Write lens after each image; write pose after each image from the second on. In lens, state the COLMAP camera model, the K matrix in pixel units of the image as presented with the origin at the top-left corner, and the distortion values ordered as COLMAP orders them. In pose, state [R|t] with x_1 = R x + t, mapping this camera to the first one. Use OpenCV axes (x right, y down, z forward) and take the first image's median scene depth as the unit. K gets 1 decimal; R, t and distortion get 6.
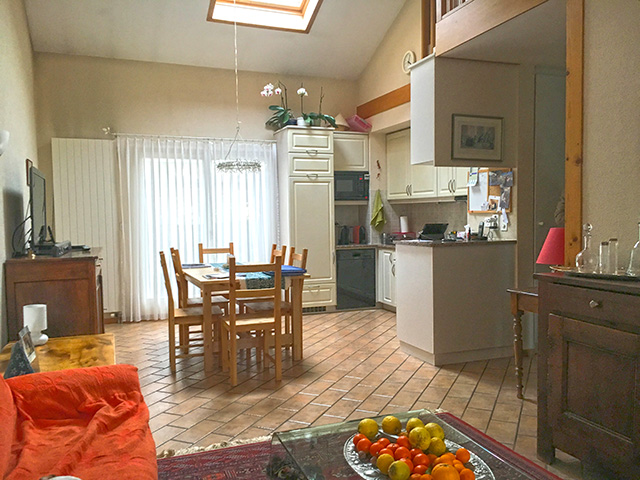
lens RADIAL K [[540.7, 0, 321.2], [0, 540.7, 239.8], [0, 0, 1]] dist [0.014737, -0.023213]
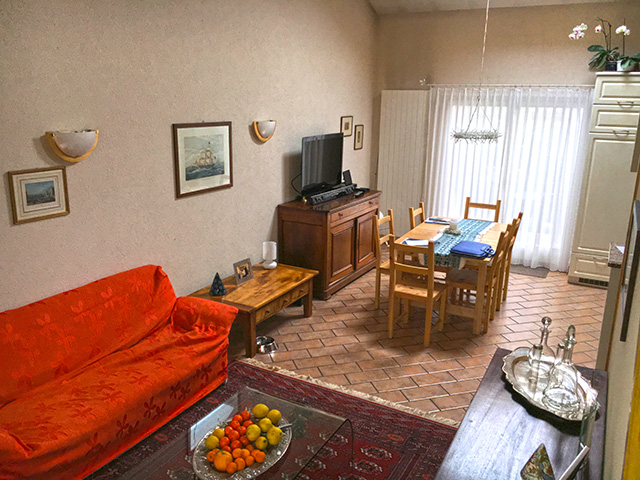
lens RADIAL K [[540.7, 0, 320.6], [0, 540.7, 239.9], [0, 0, 1]] dist [0.014737, -0.023213]
pose [[0.643622, 0.219477, -0.733199, 0.360240], [-0.057875, 0.969214, 0.239321, -0.138465], [0.763152, -0.111598, 0.636509, 0.084096]]
